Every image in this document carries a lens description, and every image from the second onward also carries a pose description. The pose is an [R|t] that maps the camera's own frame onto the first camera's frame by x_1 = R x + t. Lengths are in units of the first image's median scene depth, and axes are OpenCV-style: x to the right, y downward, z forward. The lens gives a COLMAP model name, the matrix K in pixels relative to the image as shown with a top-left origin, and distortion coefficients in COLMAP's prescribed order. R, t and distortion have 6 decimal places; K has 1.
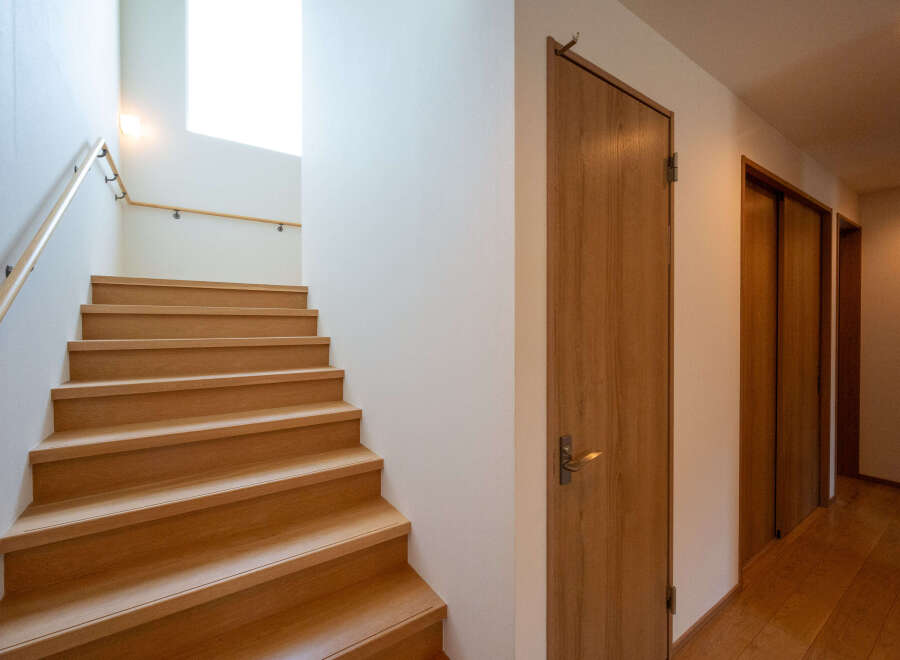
lens RADIAL K [[391.4, 0, 450.8], [0, 391.4, 328.7], [0, 0, 1]] dist [-0.000903, 0.000095]
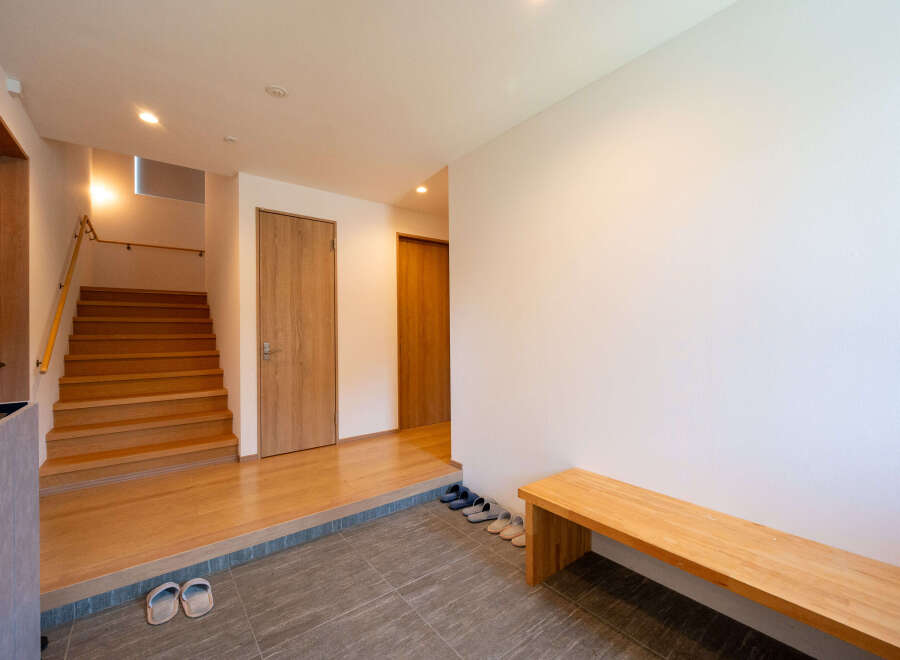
lens RADIAL K [[391.4, 0, 449.9], [0, 391.4, 329.0], [0, 0, 1]] dist [-0.000903, 0.000095]
pose [[0.997577, -0.005163, 0.069382, 1.000797], [0.006499, 0.999797, -0.019047, 0.162588], [-0.069270, 0.019452, 0.997408, -1.367481]]
